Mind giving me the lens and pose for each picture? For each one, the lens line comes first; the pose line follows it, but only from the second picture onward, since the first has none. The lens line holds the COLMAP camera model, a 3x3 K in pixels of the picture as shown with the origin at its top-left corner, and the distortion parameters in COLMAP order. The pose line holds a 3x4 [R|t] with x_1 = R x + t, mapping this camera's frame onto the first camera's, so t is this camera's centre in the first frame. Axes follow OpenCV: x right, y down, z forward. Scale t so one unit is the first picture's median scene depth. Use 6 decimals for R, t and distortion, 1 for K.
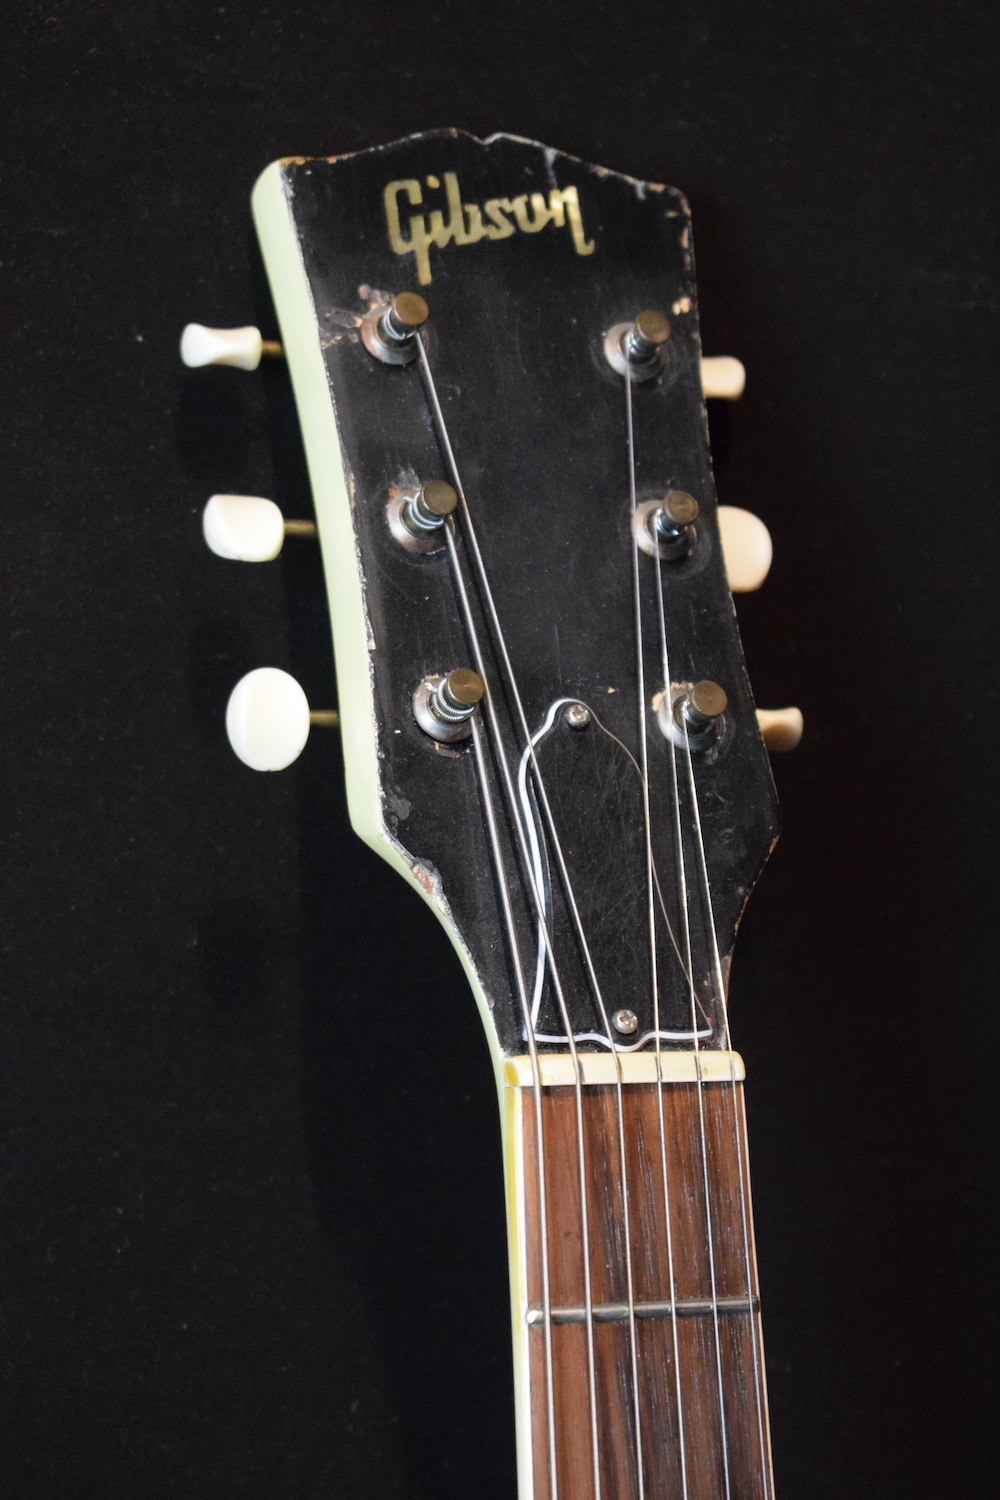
lens RADIAL K [[3401.8, 0, 500.2], [0, 3401.8, 750.2], [0, 0, 1]] dist [0.071227, 0.000000]
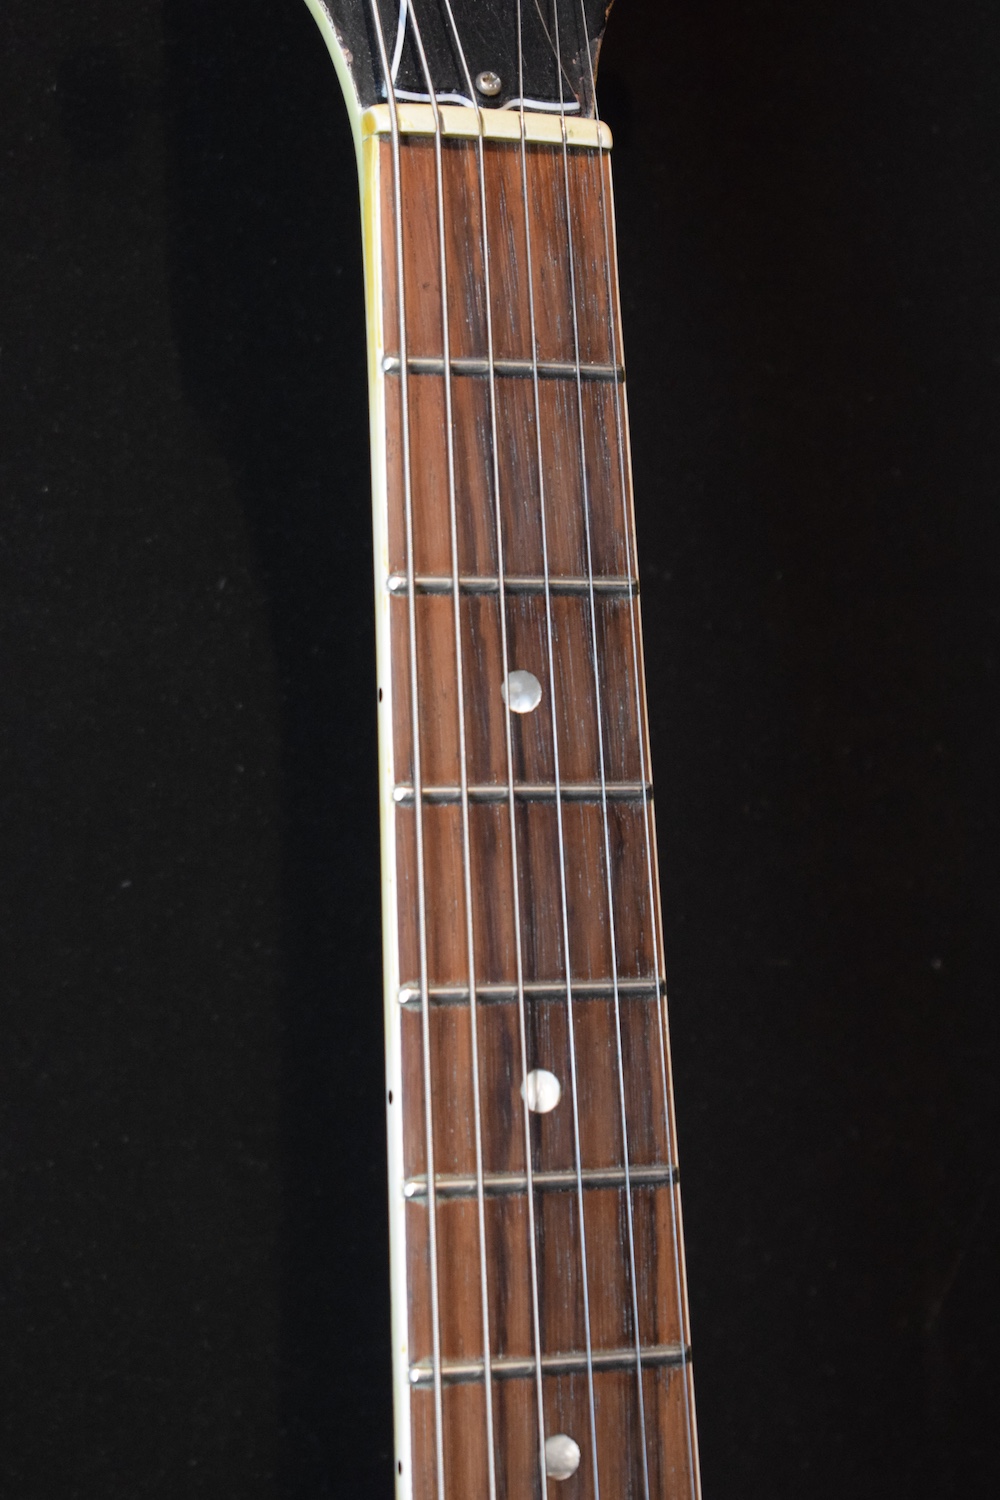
lens RADIAL K [[3401.8, 0, 499.1], [0, 3401.8, 748.9], [0, 0, 1]] dist [0.071227, 0.000000]
pose [[0.999904, 0.004122, 0.013257, 0.027888], [-0.004702, 0.999020, 0.044004, 0.228021], [-0.013063, -0.044062, 0.998943, 0.024721]]
